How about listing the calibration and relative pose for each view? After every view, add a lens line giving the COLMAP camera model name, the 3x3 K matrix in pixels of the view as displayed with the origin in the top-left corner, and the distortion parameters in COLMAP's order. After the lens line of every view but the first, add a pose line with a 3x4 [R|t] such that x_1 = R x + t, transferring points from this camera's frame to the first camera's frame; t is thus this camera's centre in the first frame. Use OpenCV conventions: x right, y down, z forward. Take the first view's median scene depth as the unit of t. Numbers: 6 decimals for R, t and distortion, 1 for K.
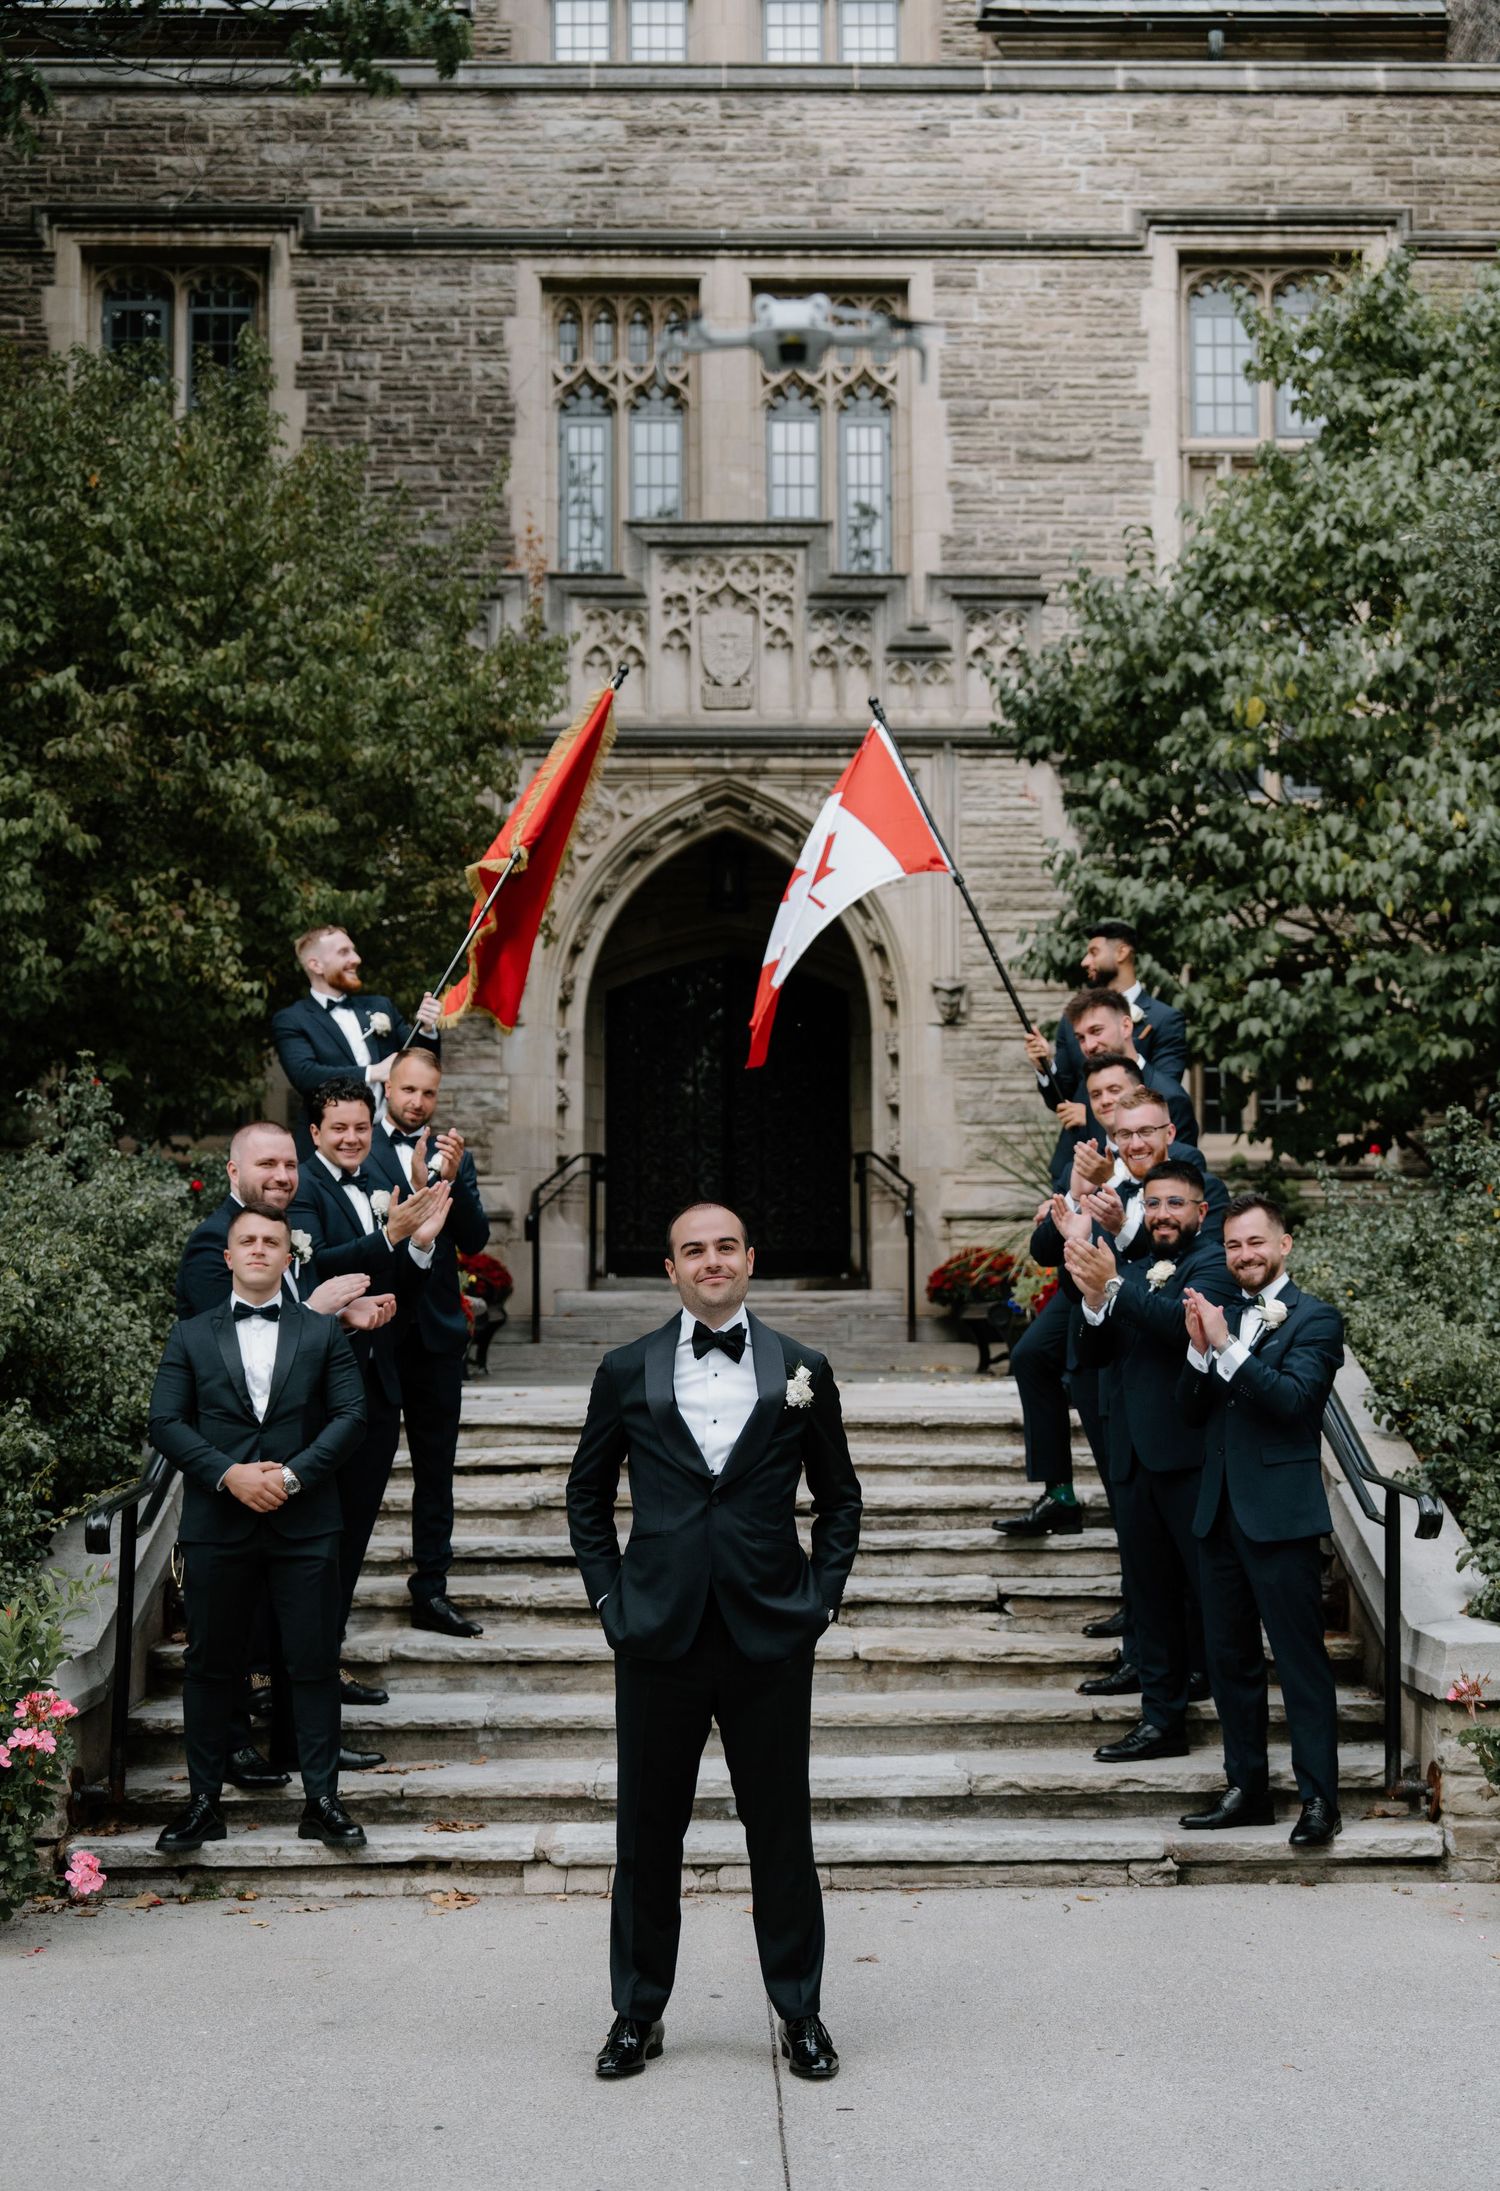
lens RADIAL K [[3079.0, 0, 750.0], [0, 3079.0, 1095.5], [0, 0, 1]] dist [0.034057, -0.073302]
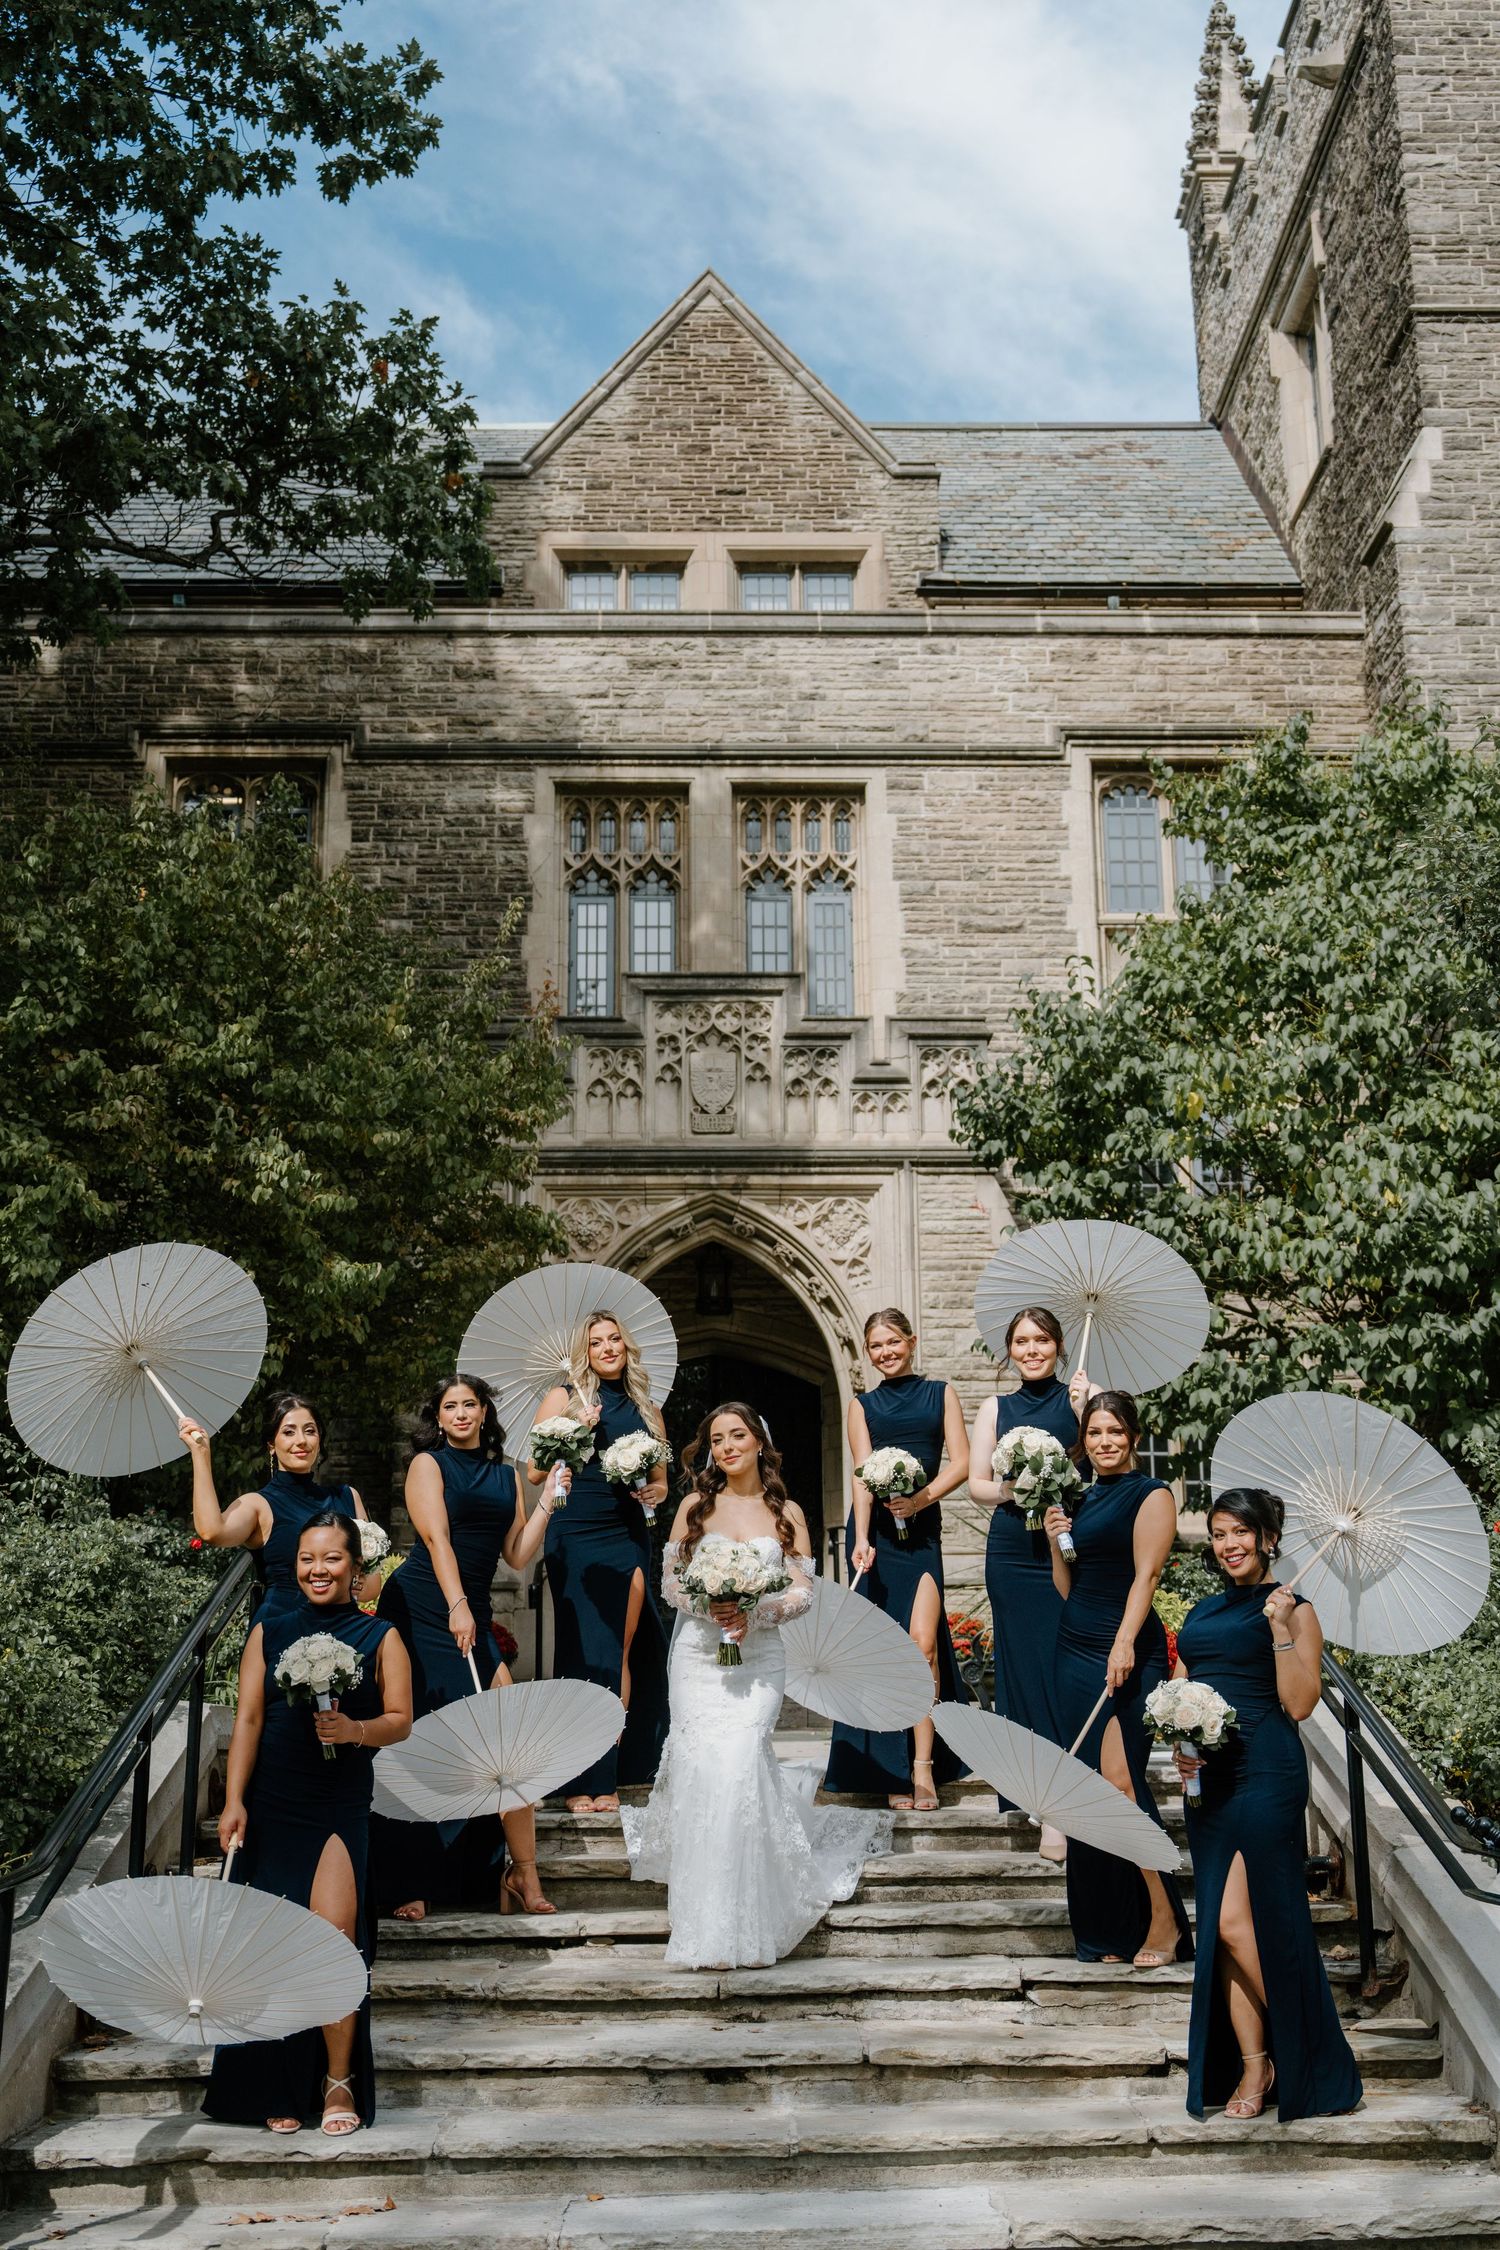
lens RADIAL K [[2367.7, 0, 763.0], [0, 2367.7, 1123.3], [0, 0, 1]] dist [0.007444, -0.004059]
pose [[0.999891, -0.002659, 0.014489, -0.001606], [0.004977, 0.986717, -0.162373, 0.013270], [-0.013865, 0.162428, 0.986623, 0.133908]]
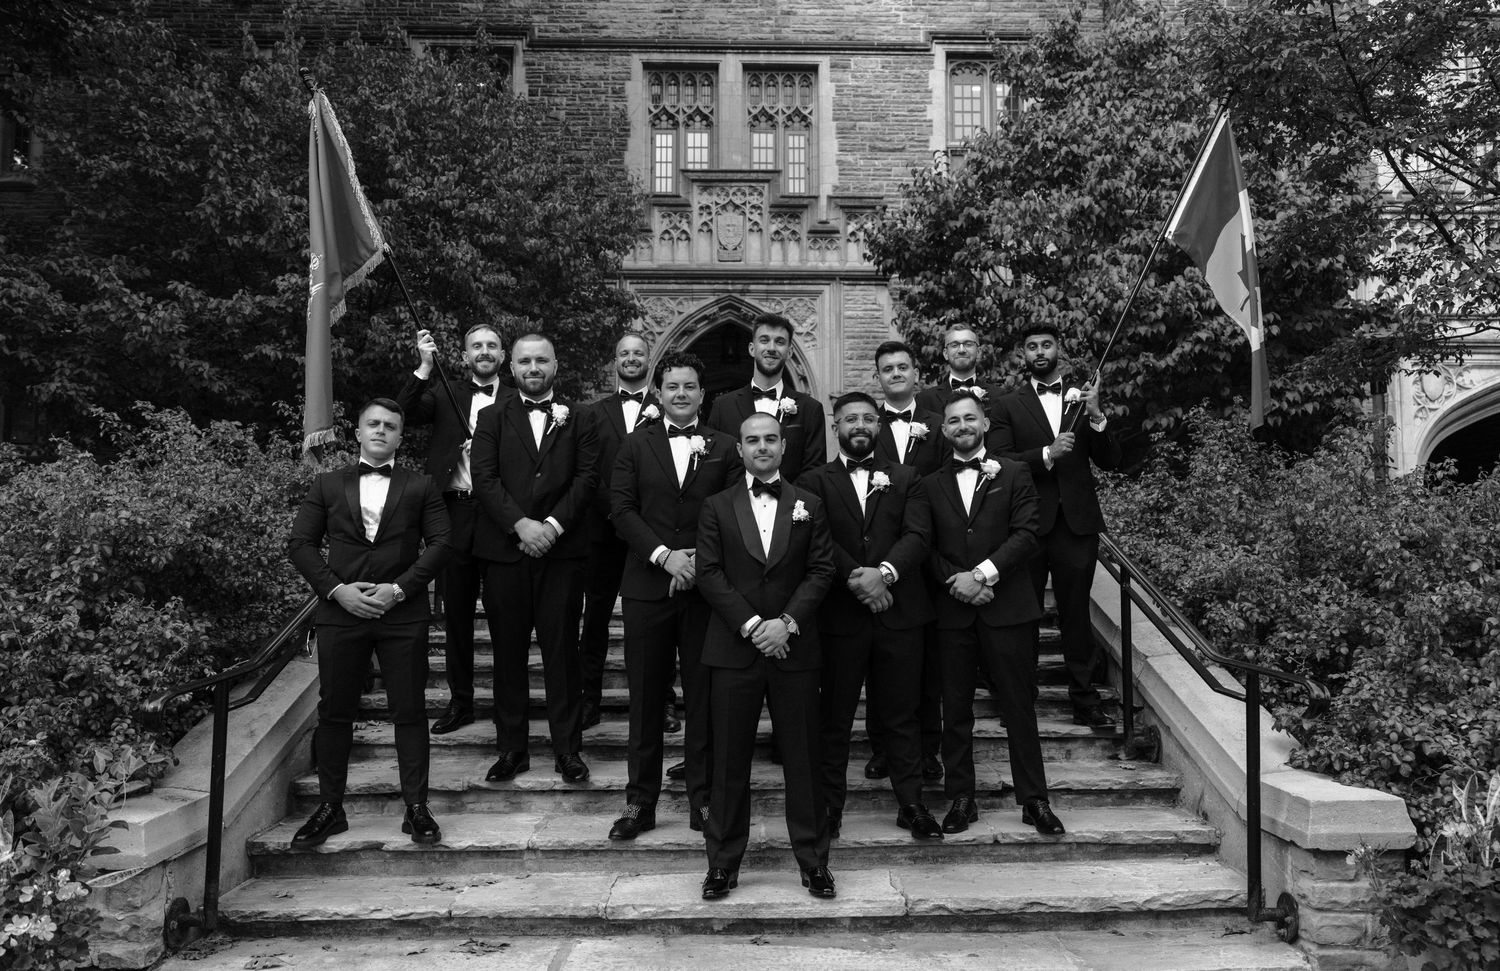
lens RADIAL K [[1166.8, 0, 751.1], [0, 1166.8, 505.4], [0, 0, 1]] dist [-0.007415, -0.004088]
pose [[0.999964, 0.004588, 0.007169, 0.001720], [-0.004730, 0.999789, 0.020013, 0.021476], [-0.007075, -0.020046, 0.999774, 0.219725]]
